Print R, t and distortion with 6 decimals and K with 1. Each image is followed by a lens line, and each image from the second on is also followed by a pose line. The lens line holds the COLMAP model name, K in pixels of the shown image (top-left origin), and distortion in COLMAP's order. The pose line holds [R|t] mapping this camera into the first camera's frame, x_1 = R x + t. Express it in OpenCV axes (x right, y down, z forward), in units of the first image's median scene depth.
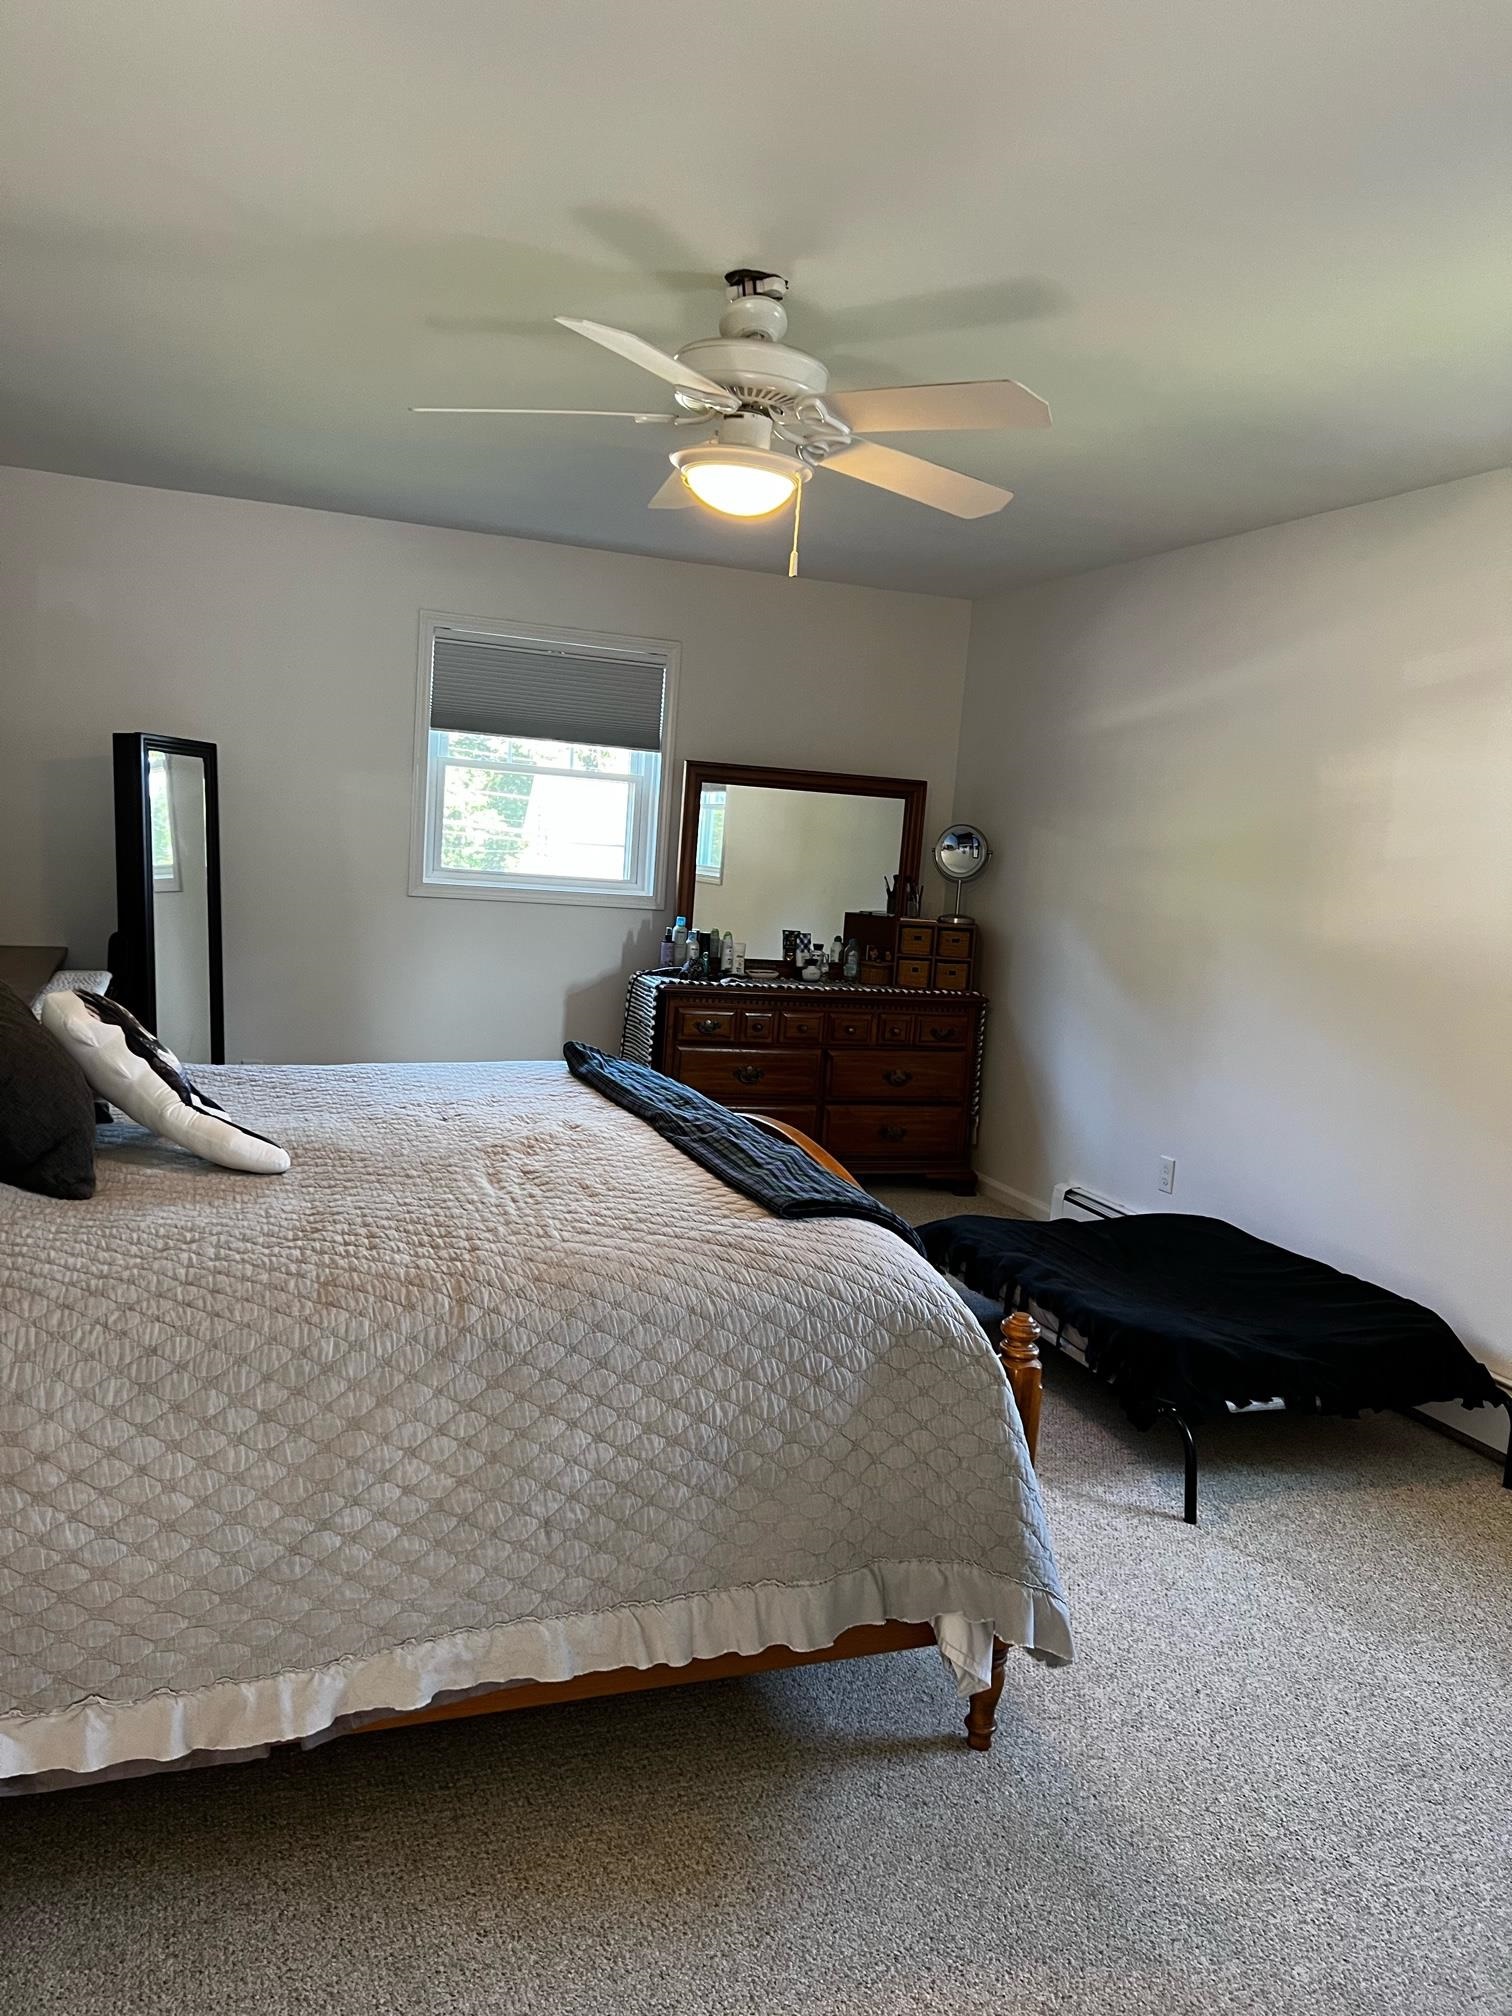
lens RADIAL K [[1491.3, 0, 756.0], [0, 1491.3, 1008.0], [0, 0, 1]] dist [0.062148, -0.087455]
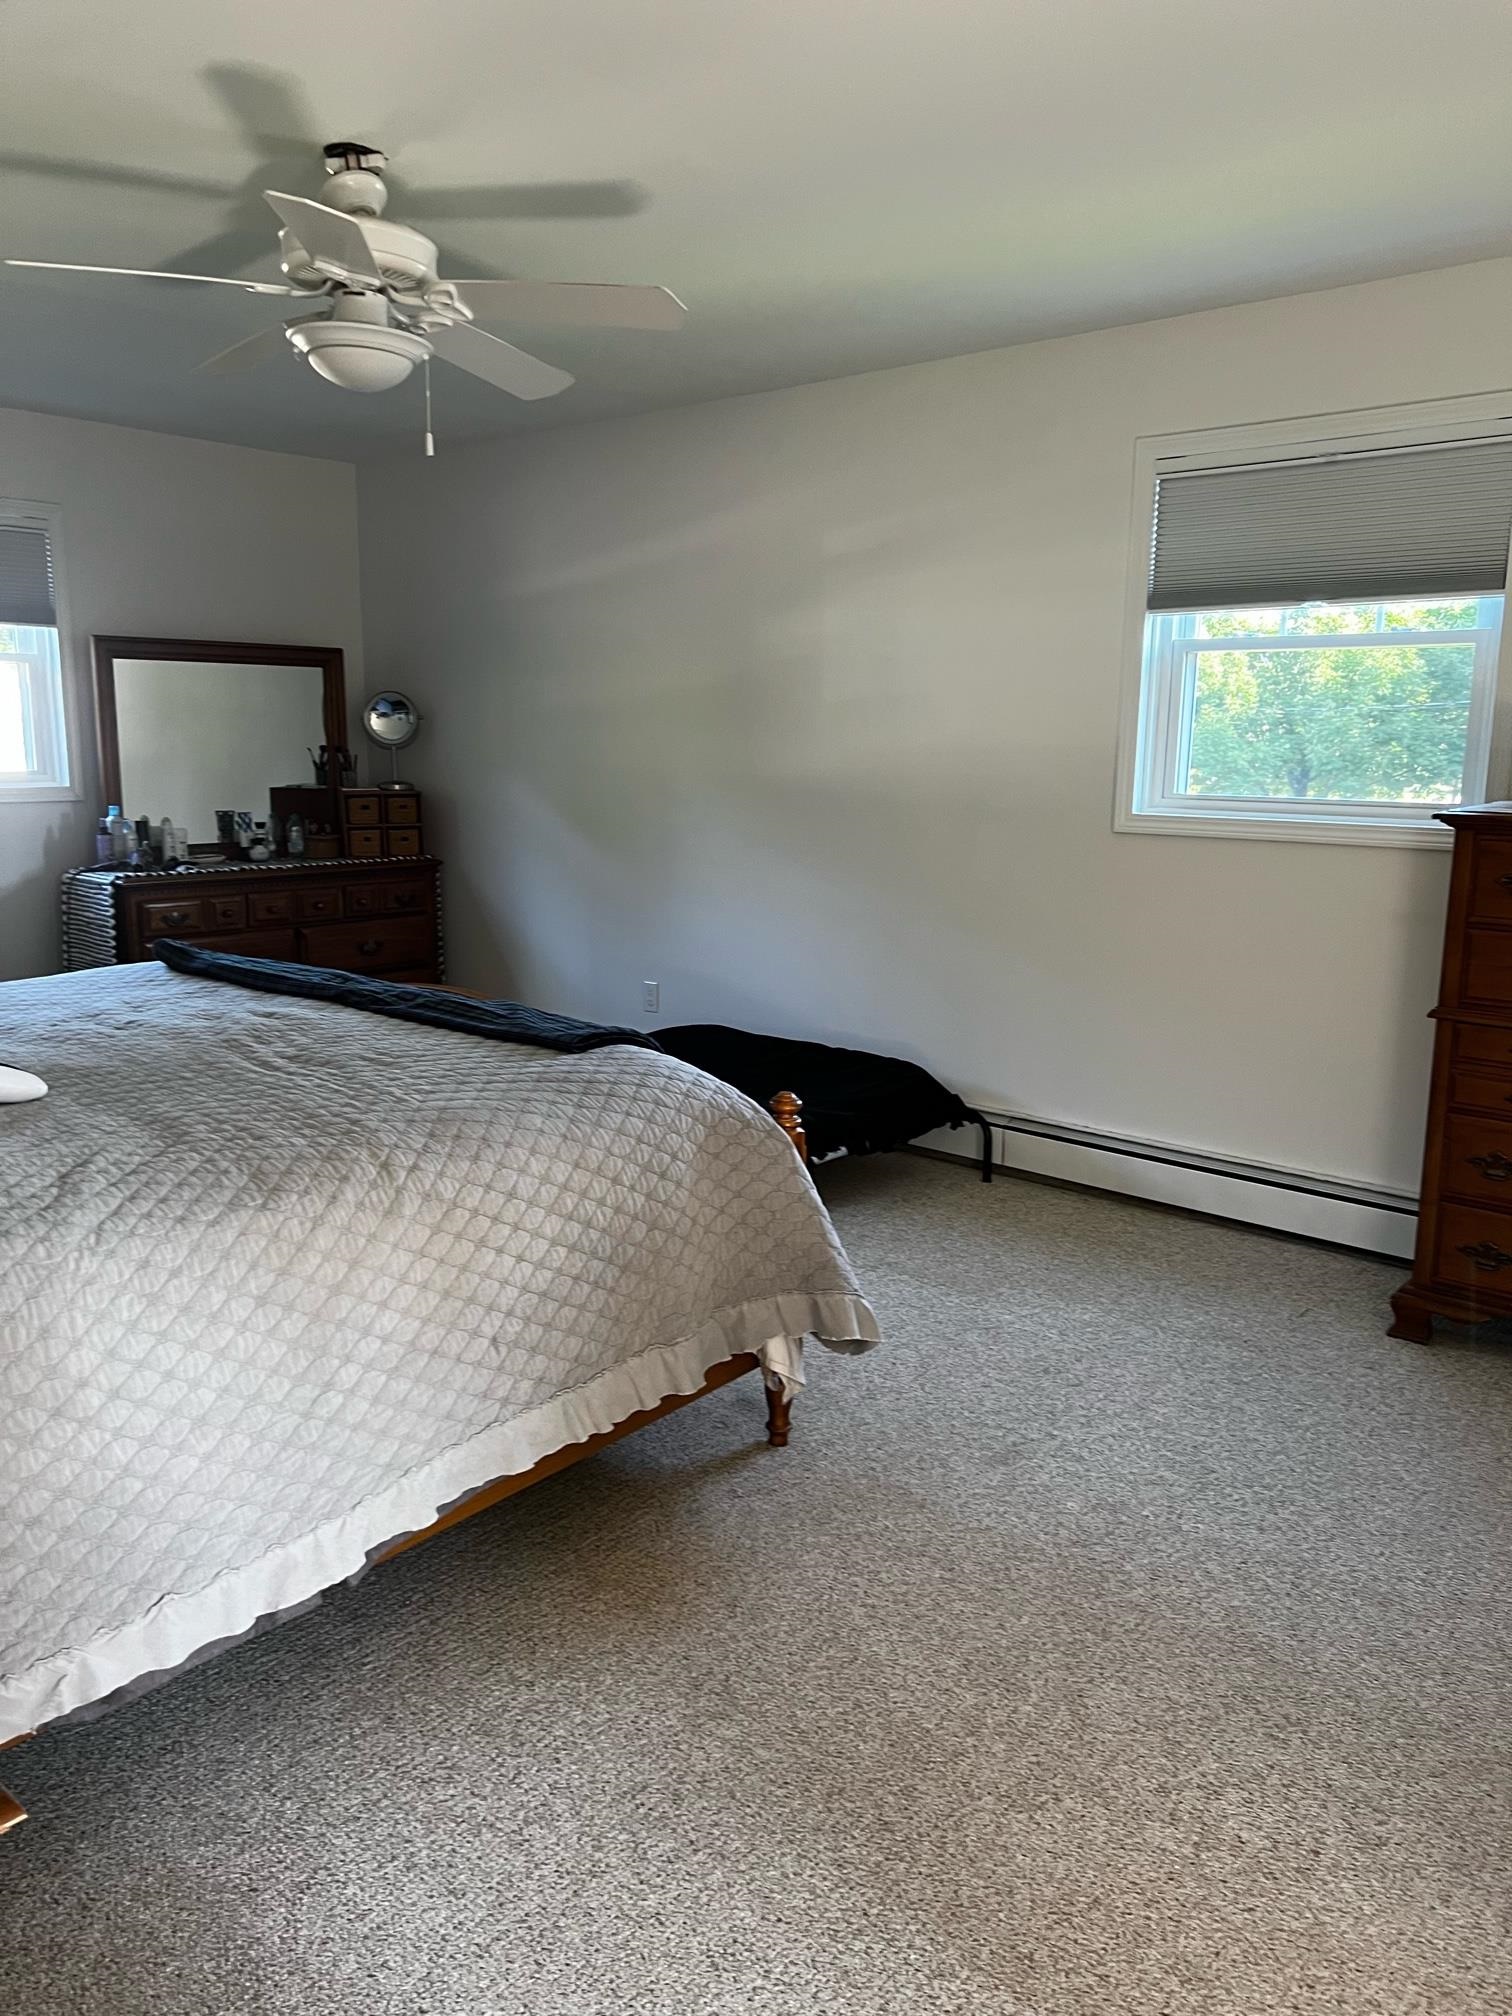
lens RADIAL K [[1491.3, 0, 756.0], [0, 1491.3, 1008.0], [0, 0, 1]] dist [0.062148, -0.087455]
pose [[0.870559, -0.153088, 0.467645, -0.326732], [0.109618, 0.986826, 0.118986, -0.009533], [-0.479700, -0.052322, 0.875871, -0.043124]]
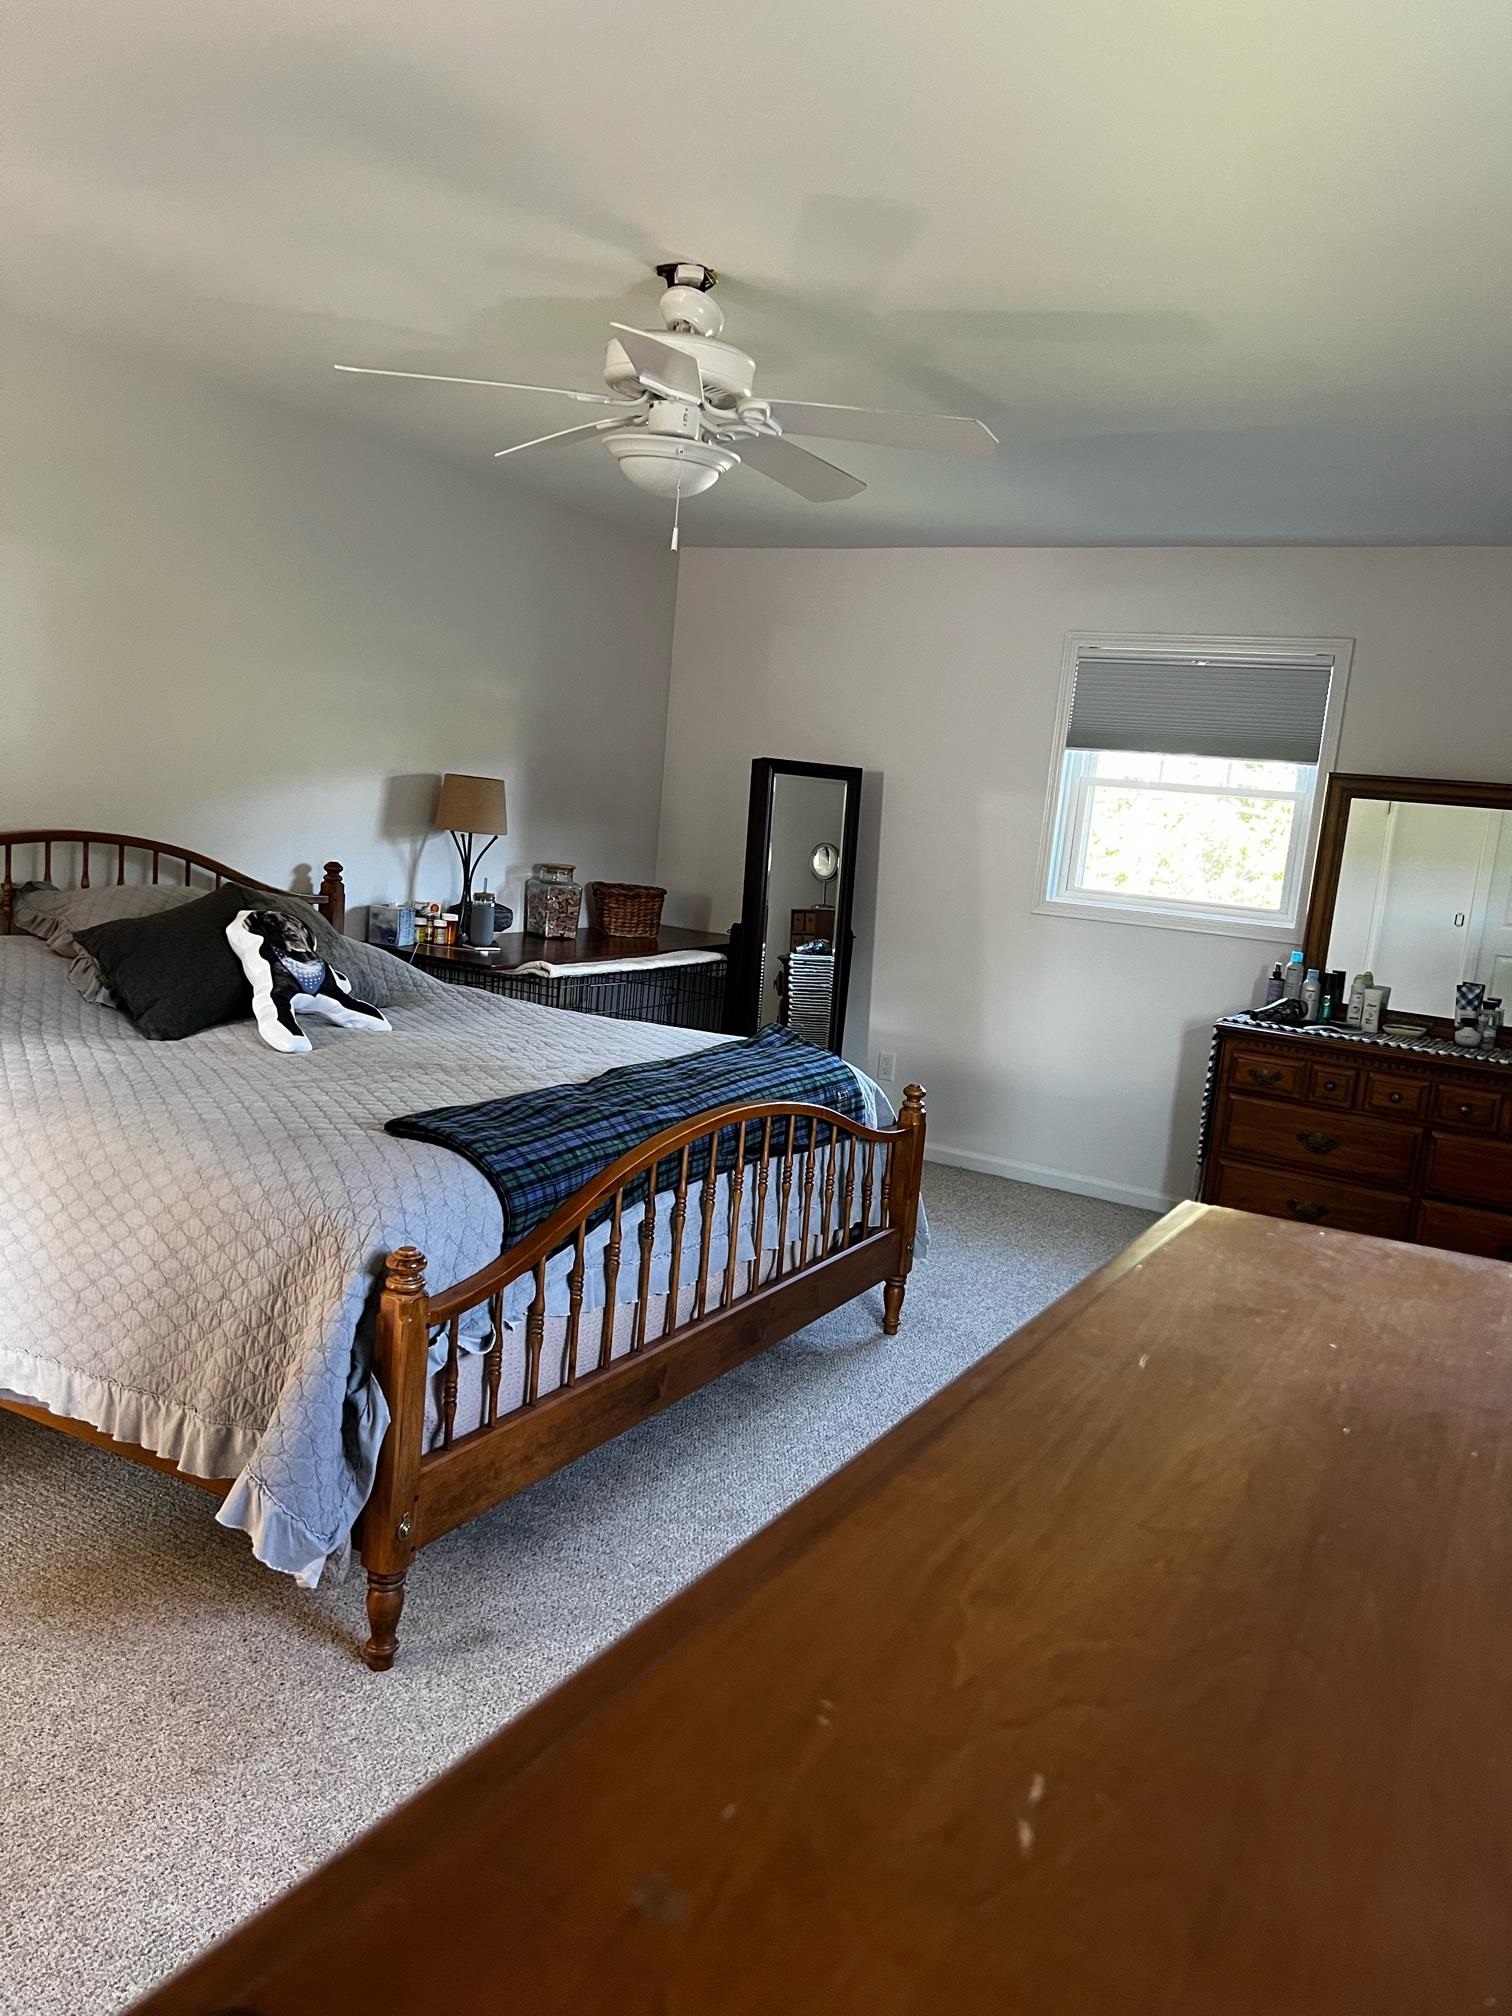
lens RADIAL K [[1491.3, 0, 756.0], [0, 1491.3, 1008.0], [0, 0, 1]] dist [0.062148, -0.087455]
pose [[0.623128, 0.093832, -0.776471, 0.888590], [-0.130206, 0.991369, 0.015309, -0.003209], [0.771206, 0.091561, 0.629967, 0.433885]]
